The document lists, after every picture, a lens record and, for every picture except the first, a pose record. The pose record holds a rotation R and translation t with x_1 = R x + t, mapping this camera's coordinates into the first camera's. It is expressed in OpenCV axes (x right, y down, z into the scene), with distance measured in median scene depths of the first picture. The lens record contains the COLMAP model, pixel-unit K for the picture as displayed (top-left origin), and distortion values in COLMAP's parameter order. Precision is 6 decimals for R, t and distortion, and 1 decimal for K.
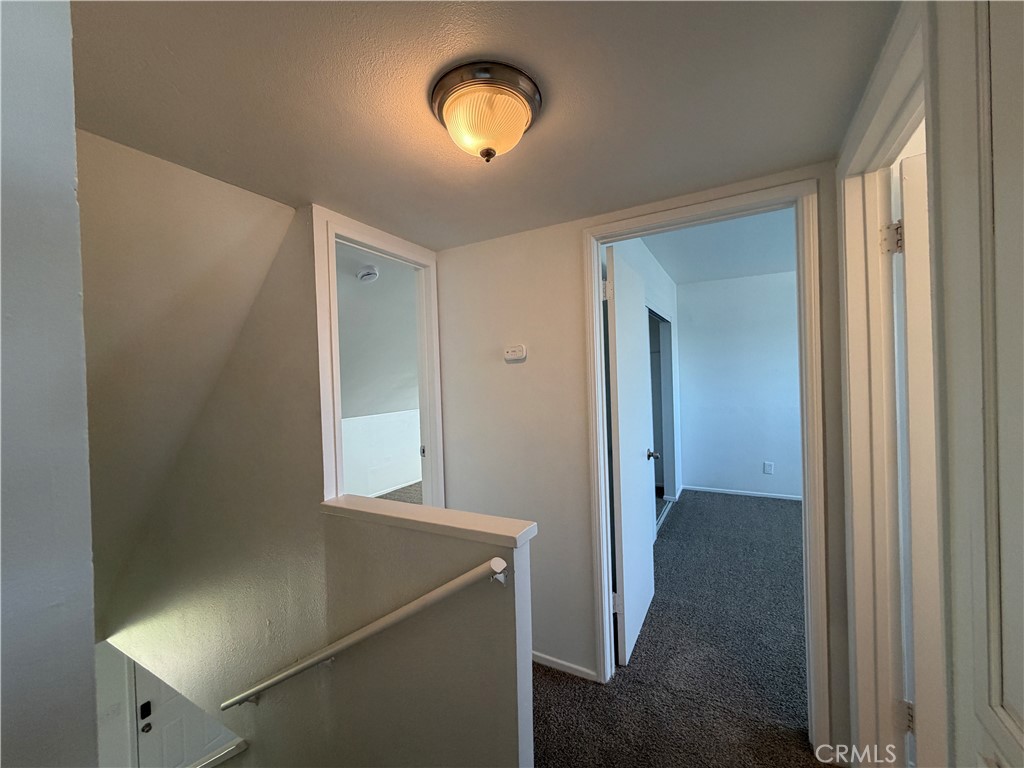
lens RADIAL K [[408.7, 0, 512.0], [0, 408.7, 384.0], [0, 0, 1]] dist [-0.001463, -0.000372]
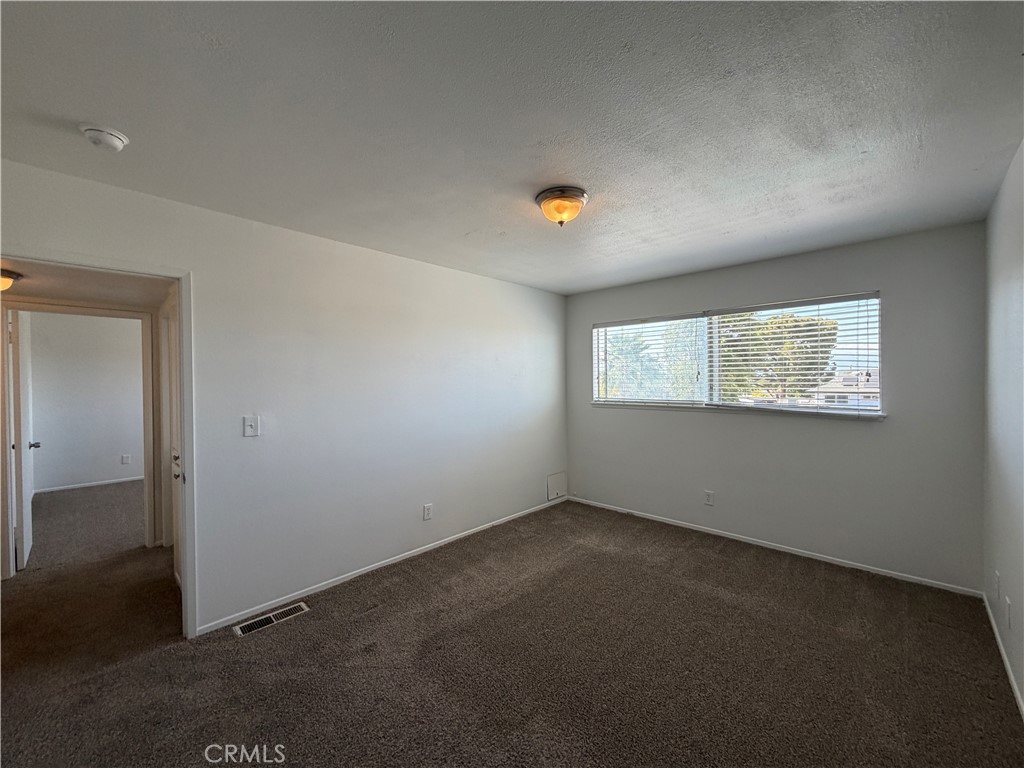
lens RADIAL K [[408.7, 0, 512.0], [0, 408.7, 384.0], [0, 0, 1]] dist [-0.001463, -0.000372]
pose [[0.250410, 0.027985, 0.967735, -0.723999], [0.010531, 0.999444, -0.031627, 0.023770], [-0.968083, 0.018111, 0.249976, -1.144732]]
